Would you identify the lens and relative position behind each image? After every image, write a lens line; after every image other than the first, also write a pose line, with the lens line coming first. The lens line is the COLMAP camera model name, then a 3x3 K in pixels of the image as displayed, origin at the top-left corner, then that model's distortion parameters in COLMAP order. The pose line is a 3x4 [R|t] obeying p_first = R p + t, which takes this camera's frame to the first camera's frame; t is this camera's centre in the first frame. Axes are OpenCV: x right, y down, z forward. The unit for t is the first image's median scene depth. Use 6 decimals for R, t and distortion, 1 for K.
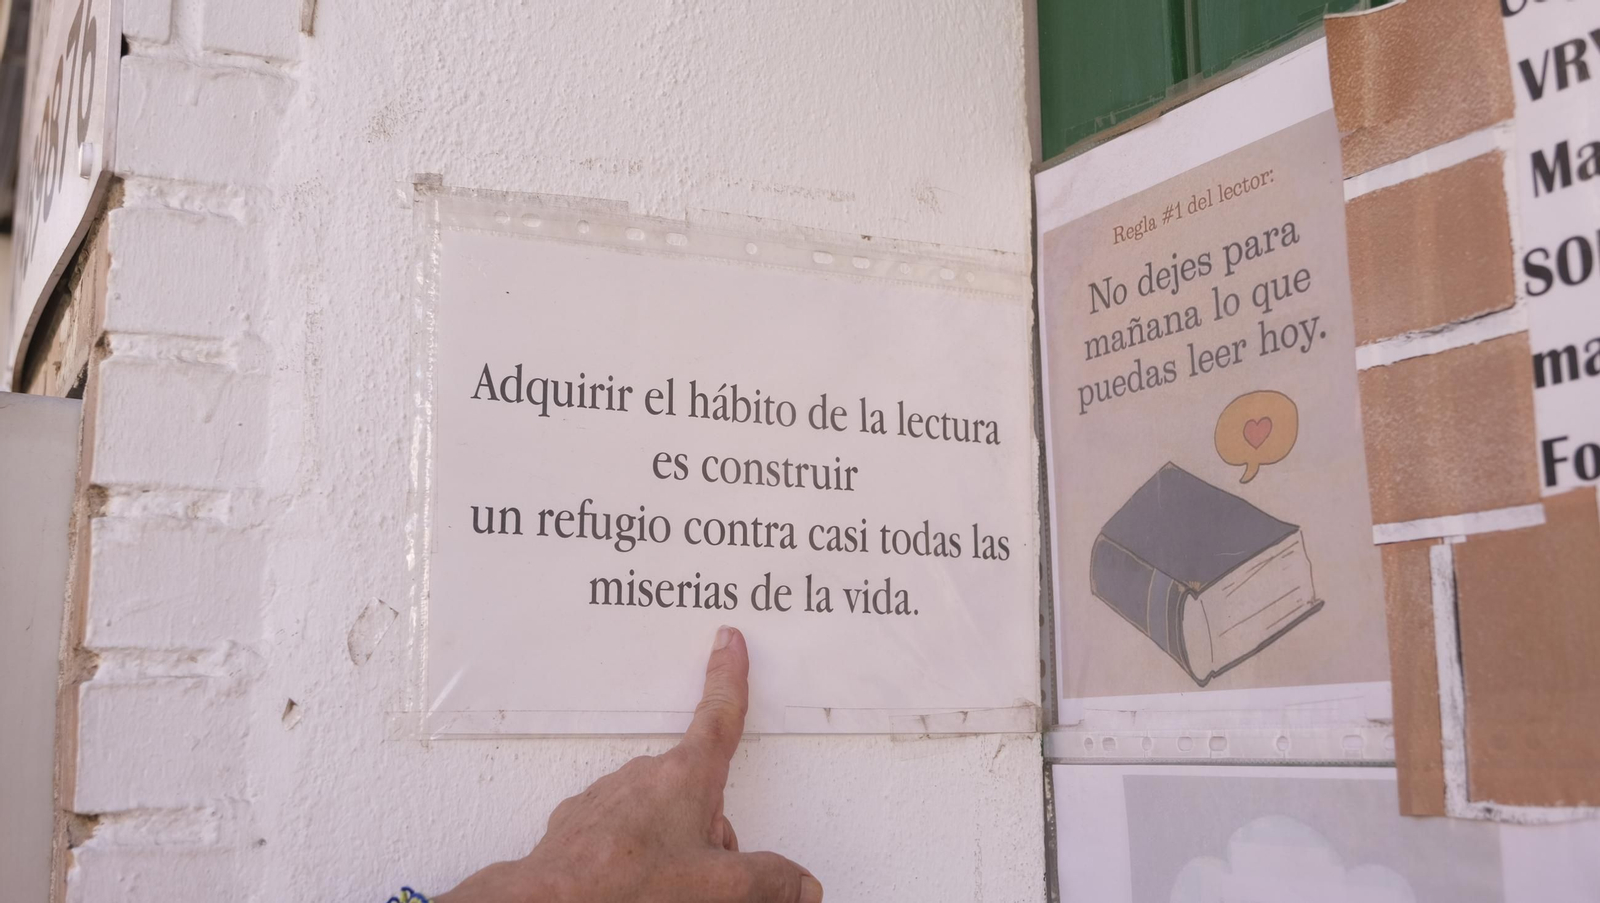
lens RADIAL K [[1669.3, 0, 821.0], [0, 1669.3, 449.1], [0, 0, 1]] dist [-0.023689, -0.004274]
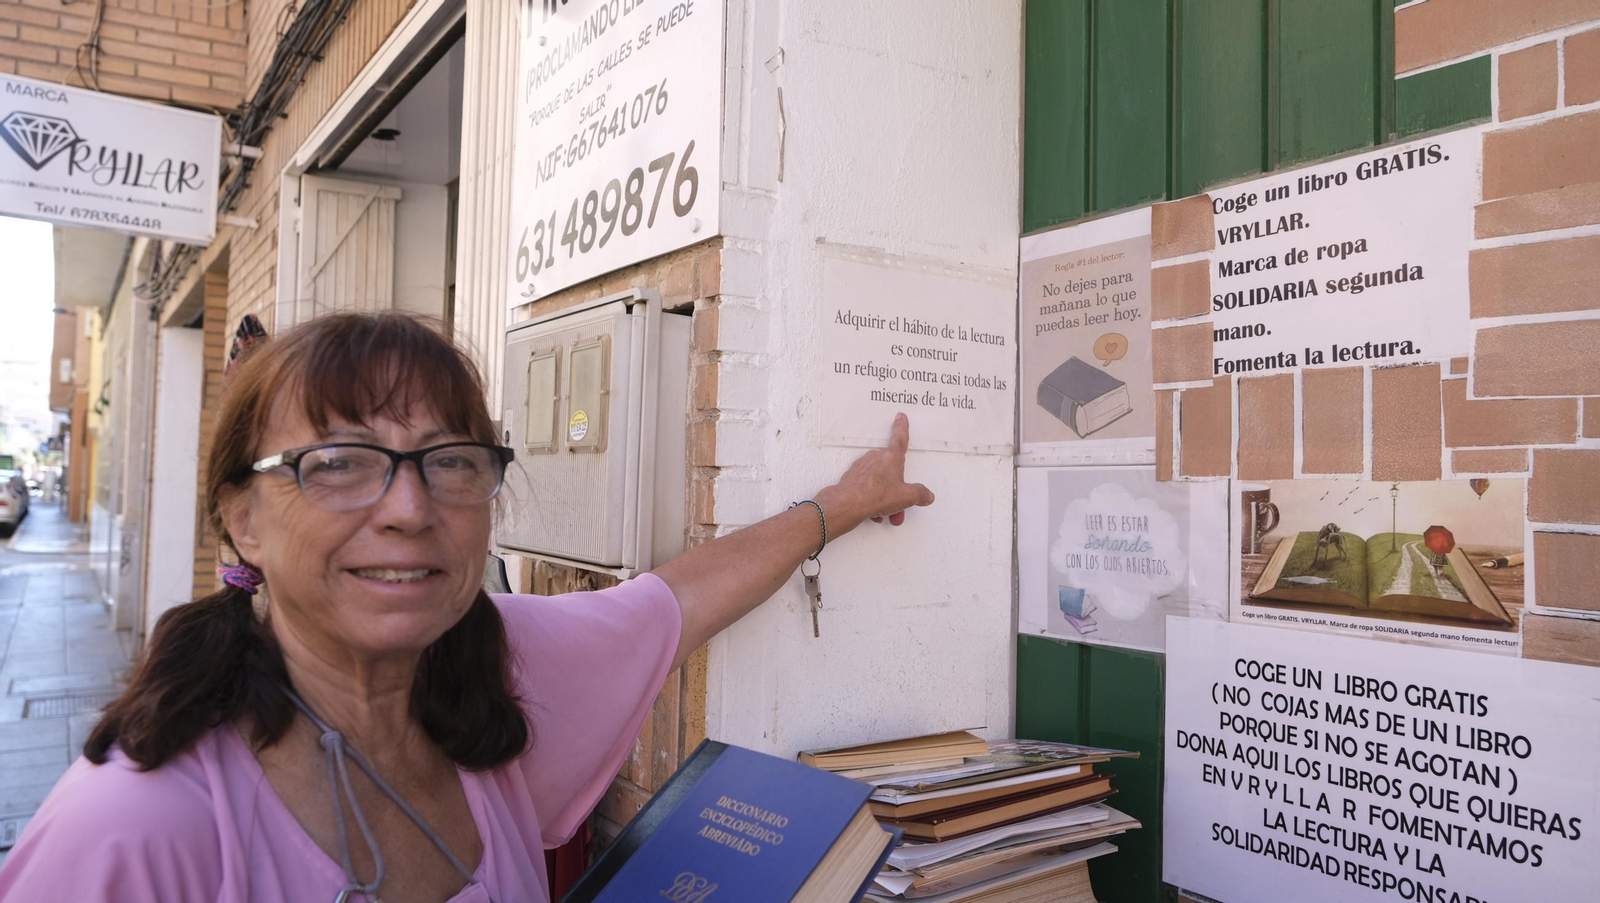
lens RADIAL K [[1076.2, 0, 810.2], [0, 1076.2, 451.4], [0, 0, 1]] dist [-0.030846, 0.009805]
pose [[0.992681, 0.033667, 0.115976, -0.437812], [-0.048266, 0.990923, 0.125468, -0.039754], [-0.110699, -0.130148, 0.985295, -0.732584]]
